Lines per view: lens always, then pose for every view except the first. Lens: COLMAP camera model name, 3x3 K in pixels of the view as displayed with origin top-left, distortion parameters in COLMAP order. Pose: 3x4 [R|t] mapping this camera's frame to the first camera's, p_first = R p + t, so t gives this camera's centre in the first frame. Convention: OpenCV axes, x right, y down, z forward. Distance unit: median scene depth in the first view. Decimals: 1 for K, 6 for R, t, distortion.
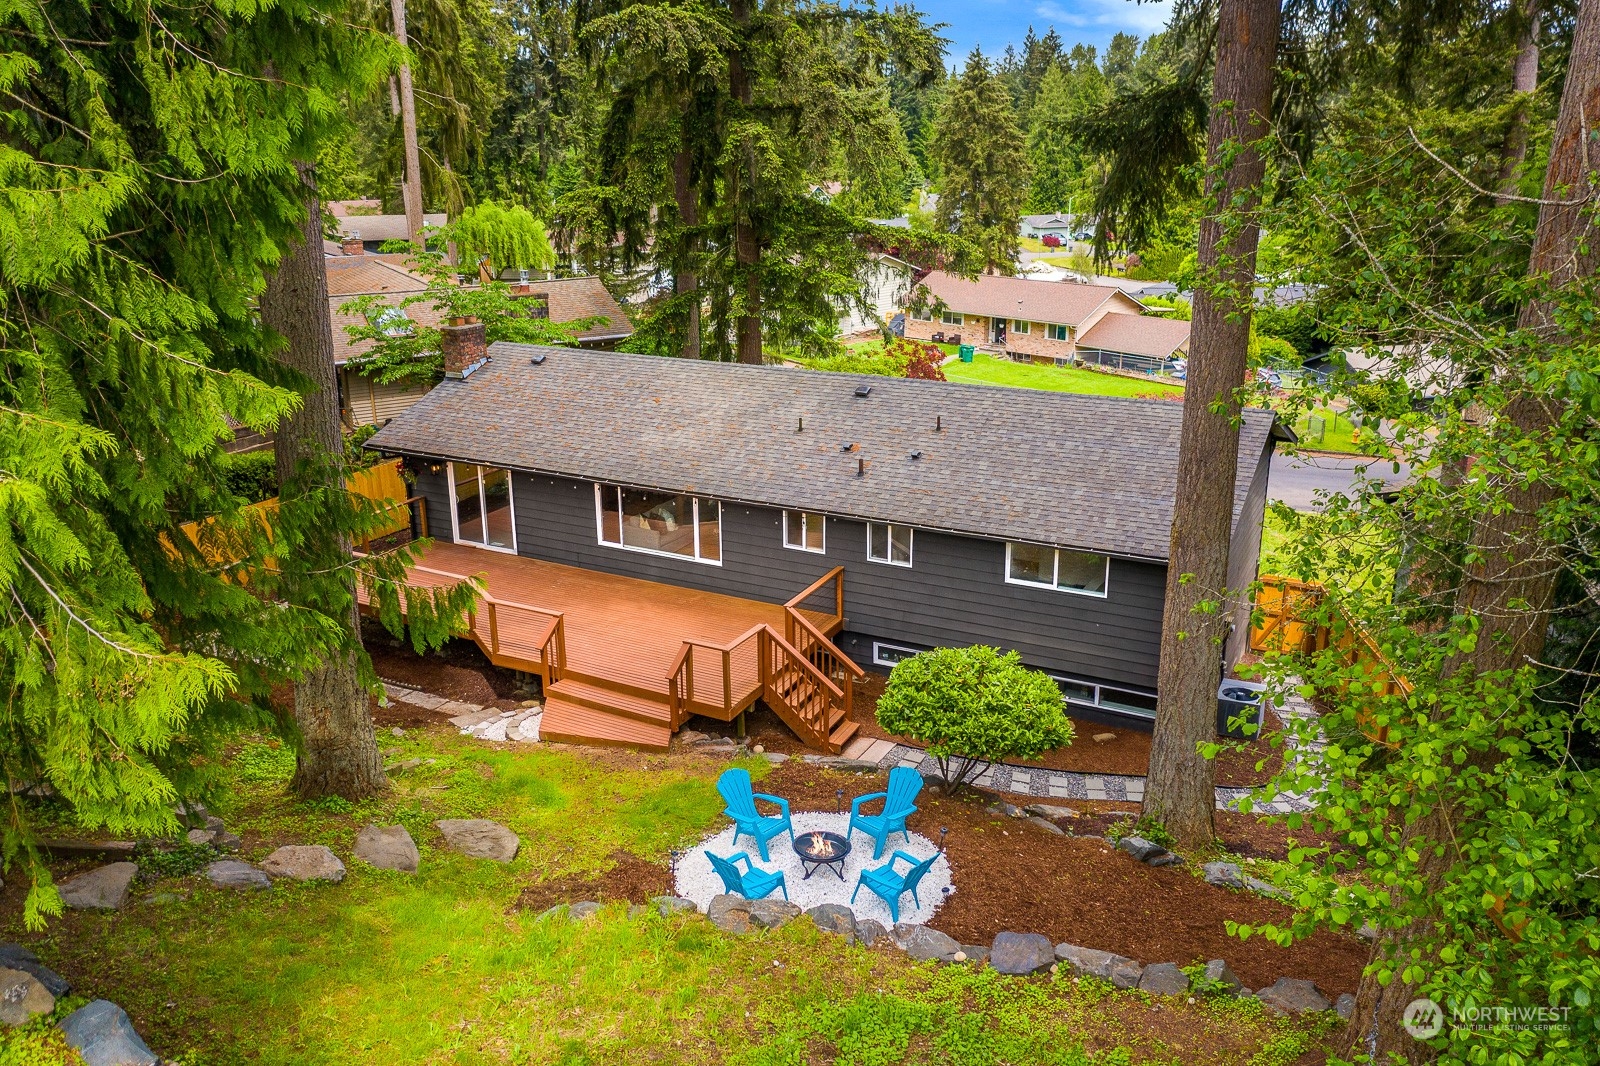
lens RADIAL K [[1275.0, 0, 799.6], [0, 1275.0, 528.7], [0, 0, 1]] dist [-0.042122, 0.019117]
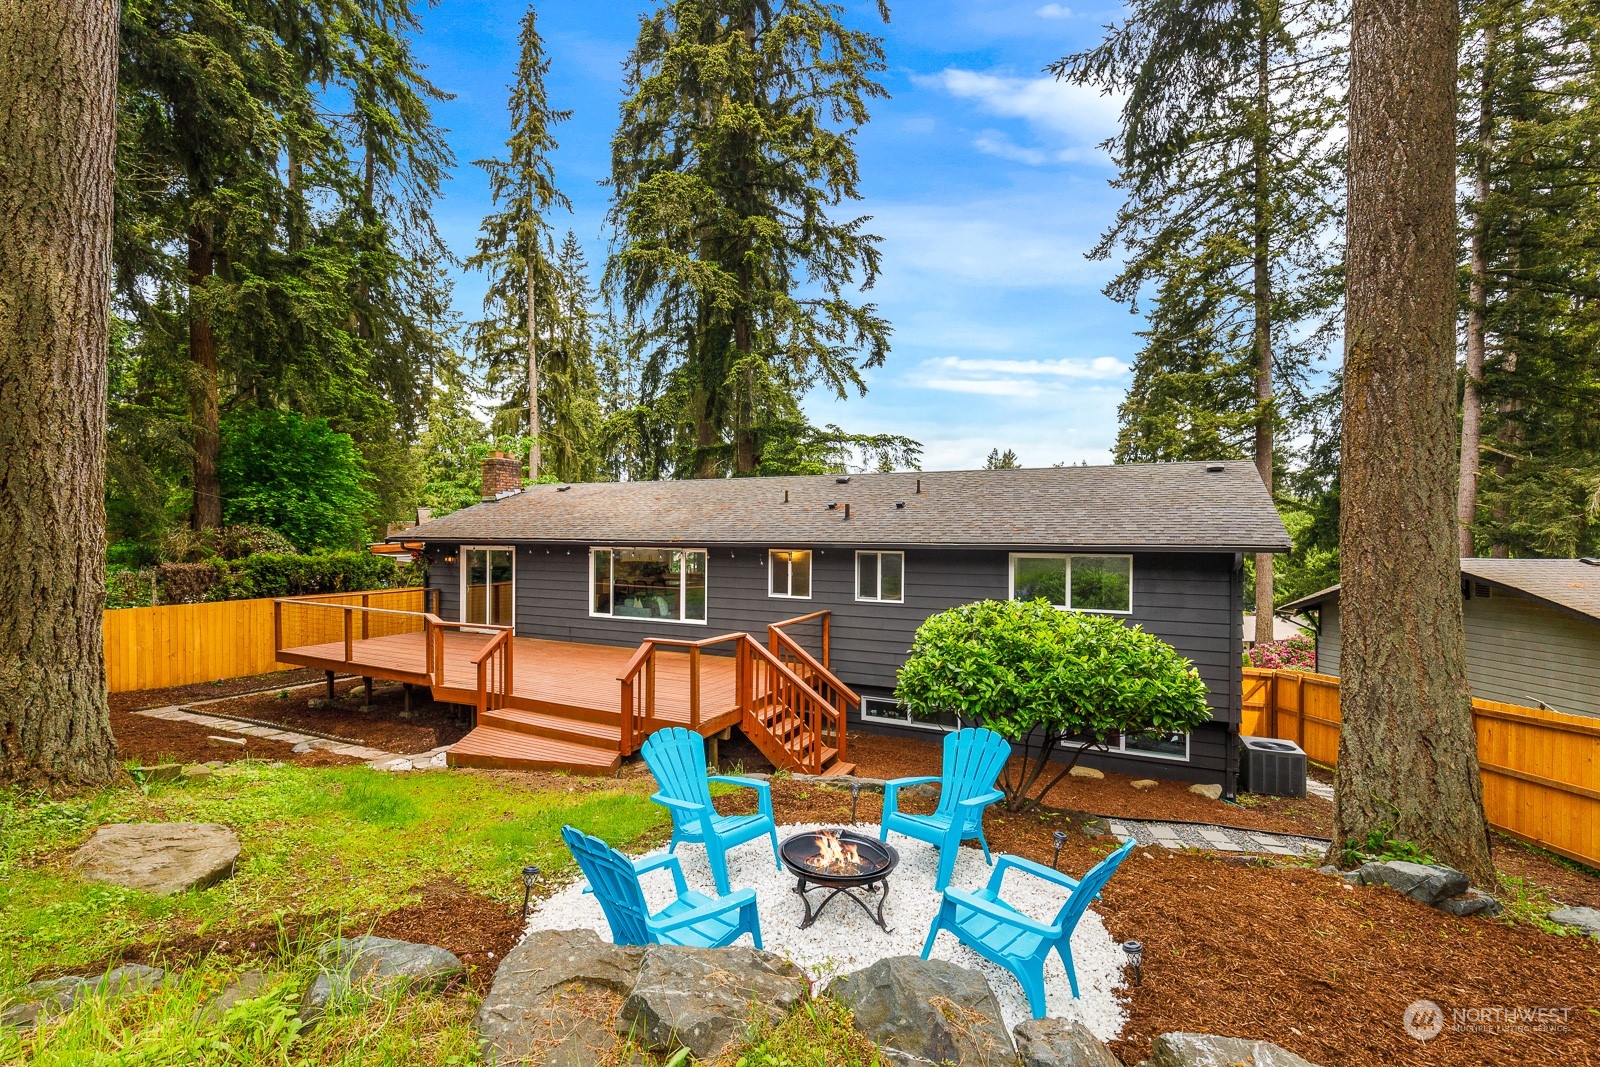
lens RADIAL K [[724.0, 0, 799.9], [0, 724.0, 538.6], [0, 0, 1]] dist [0.007379, -0.001172]
pose [[0.999553, 0.013579, 0.026648, -0.004576], [-0.004871, 0.953005, -0.302914, 0.162755], [-0.029508, 0.302649, 0.952645, 0.520221]]
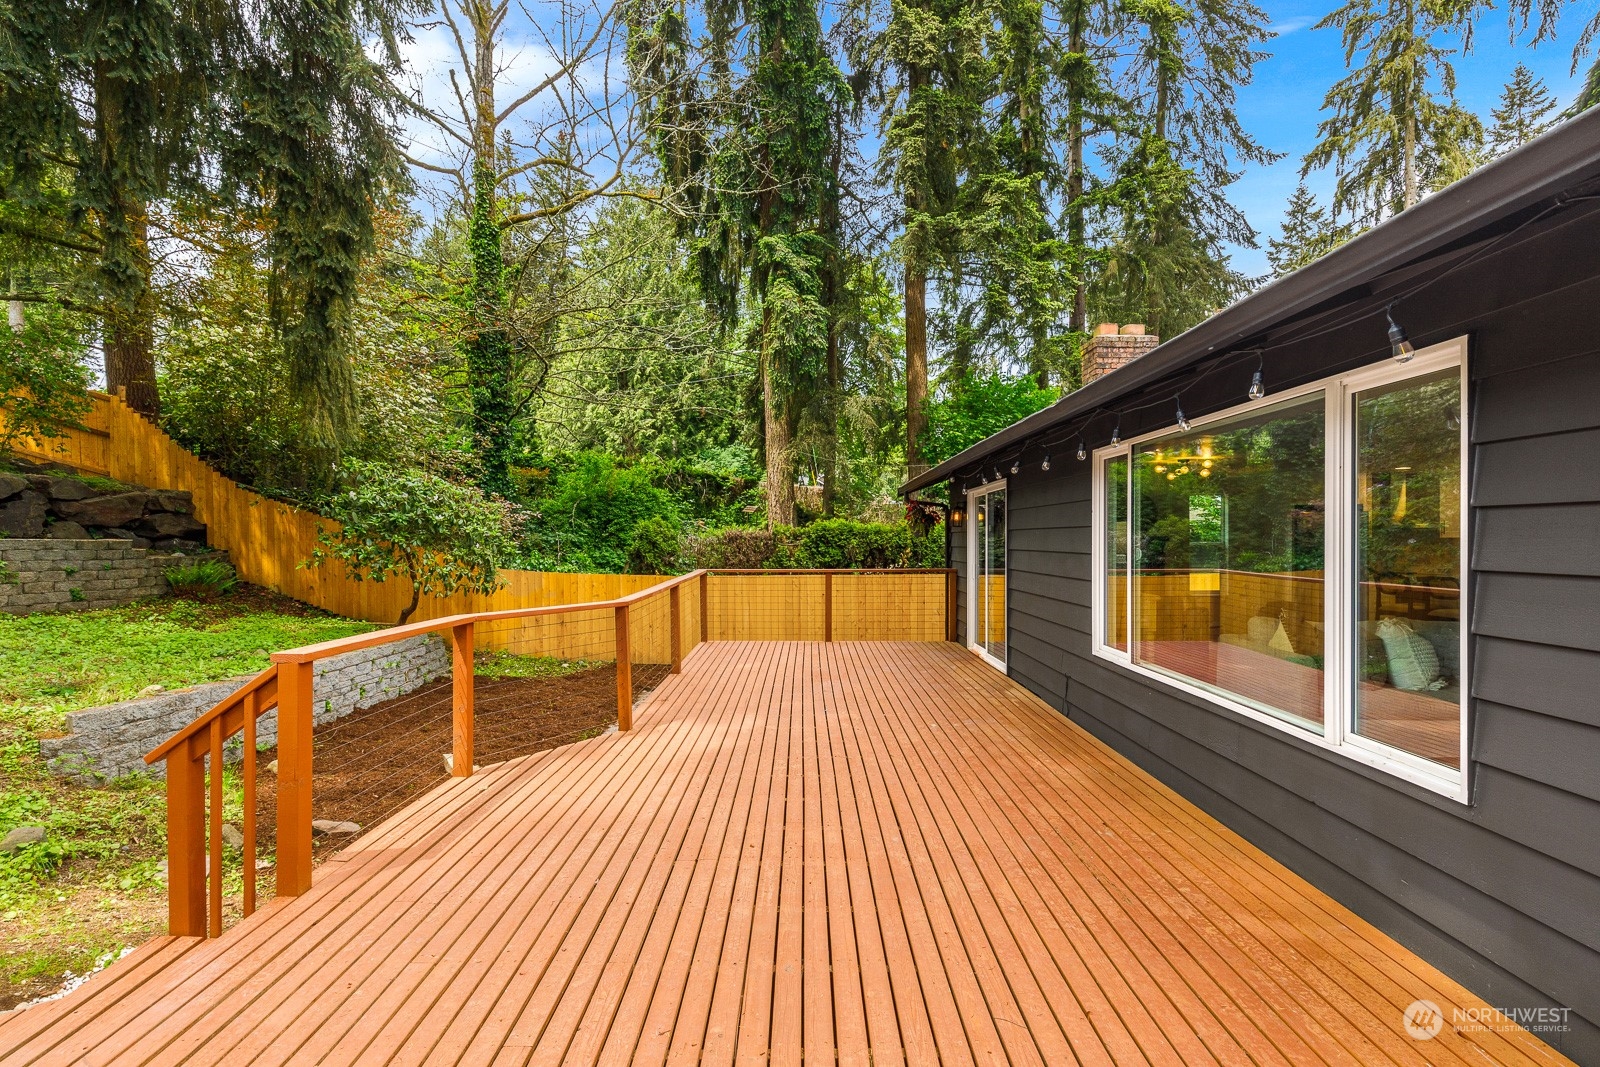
lens RADIAL K [[724.0, 0, 798.4], [0, 724.0, 535.7], [0, 0, 1]] dist [0.007379, -0.001172]
pose [[0.455413, 0.001894, -0.890278, -0.021430], [-0.277870, 0.950345, -0.140119, 0.040069], [0.845806, 0.311194, 0.433326, 1.048365]]
